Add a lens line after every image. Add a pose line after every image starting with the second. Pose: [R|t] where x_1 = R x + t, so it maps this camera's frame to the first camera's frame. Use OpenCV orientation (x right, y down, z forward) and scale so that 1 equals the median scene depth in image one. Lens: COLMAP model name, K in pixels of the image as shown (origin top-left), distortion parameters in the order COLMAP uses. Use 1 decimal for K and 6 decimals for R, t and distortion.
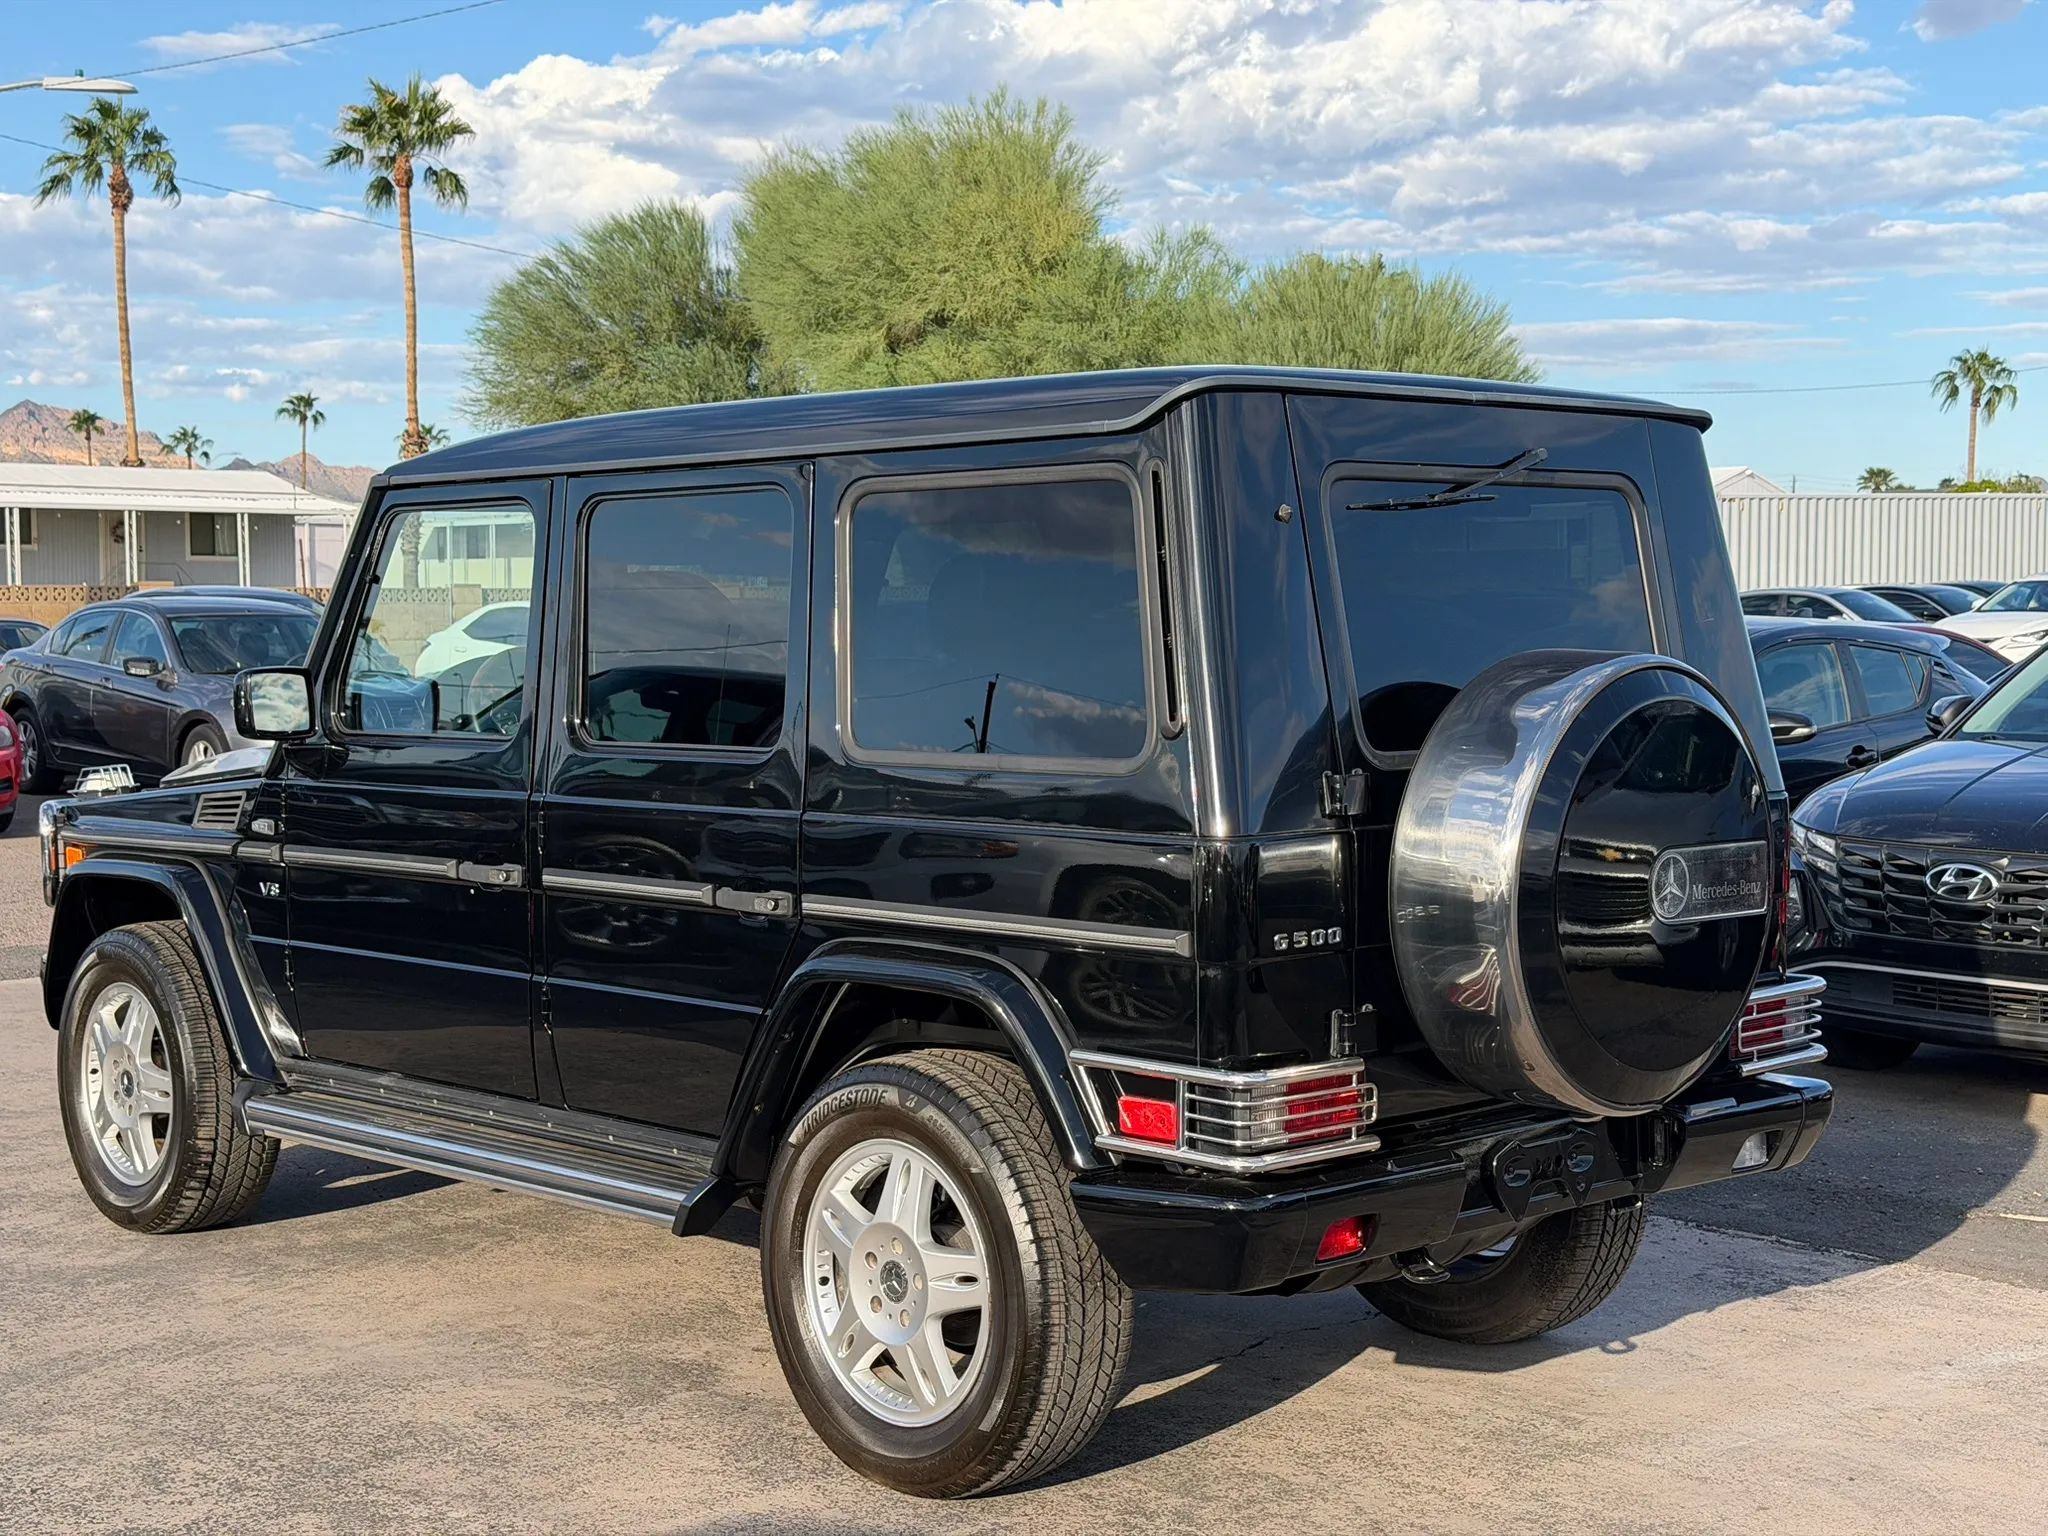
lens RADIAL K [[2839.2, 0, 1053.0], [0, 2839.2, 777.9], [0, 0, 1]] dist [0.181392, -0.367572]
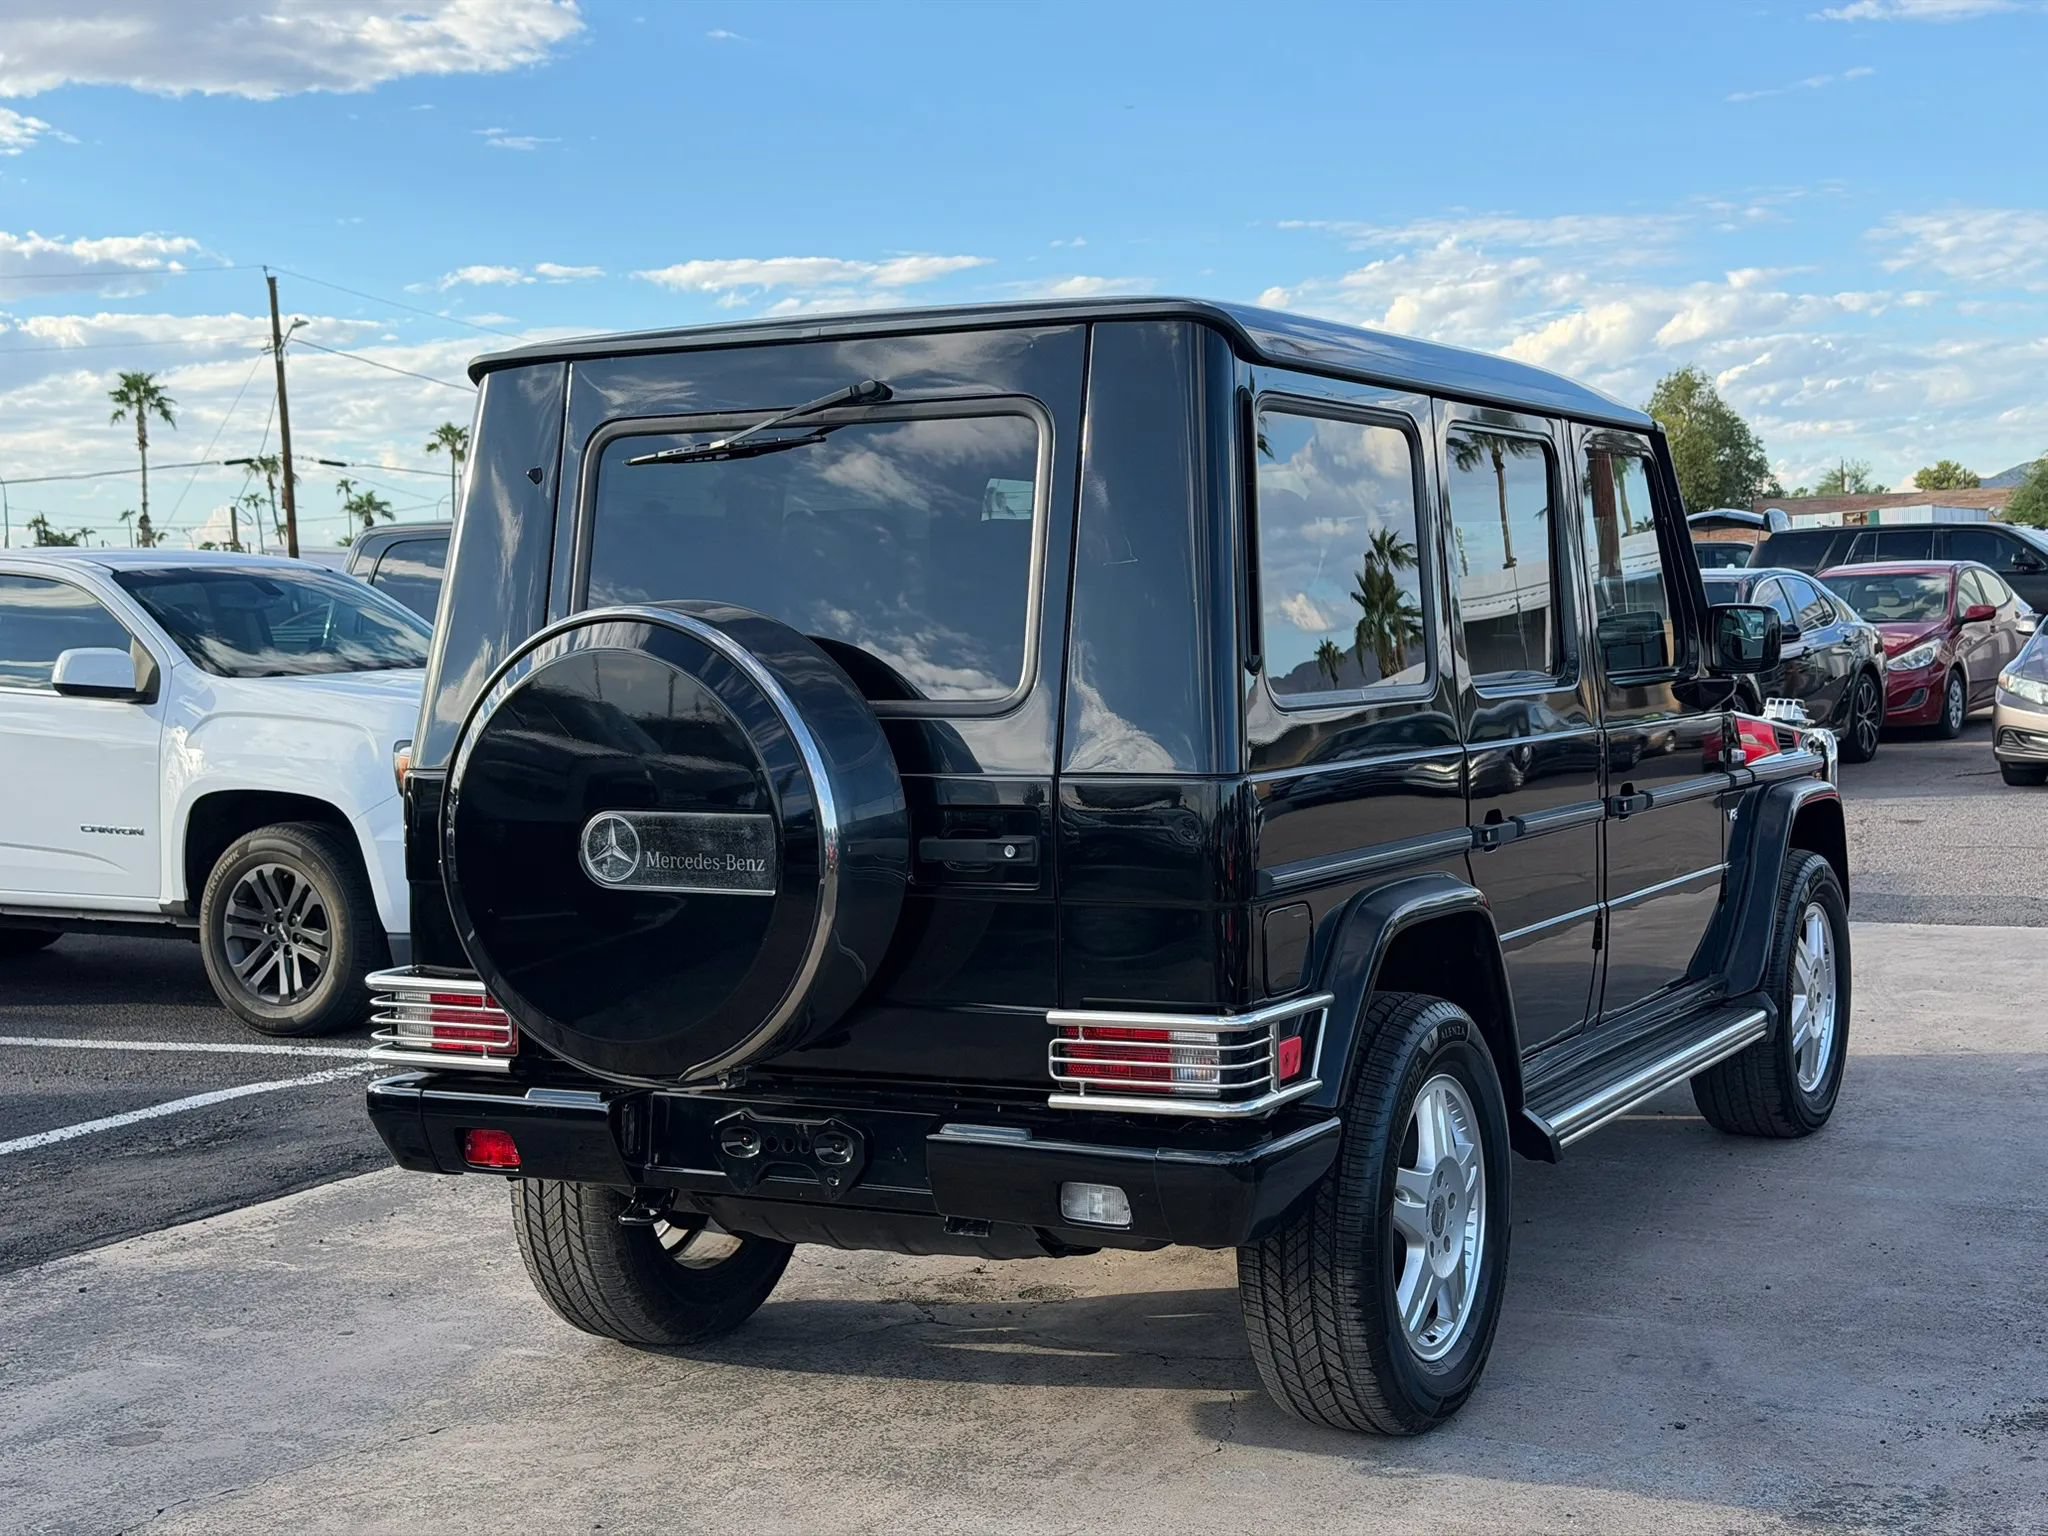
lens RADIAL K [[2834.5, 0, 1068.7], [0, 2834.5, 766.8], [0, 0, 1]] dist [0.208505, -0.468707]
pose [[0.322077, 0.048424, -0.945474, 0.801535], [-0.033336, 0.998652, 0.039792, -0.022430], [0.946127, 0.018702, 0.323257, 0.576242]]
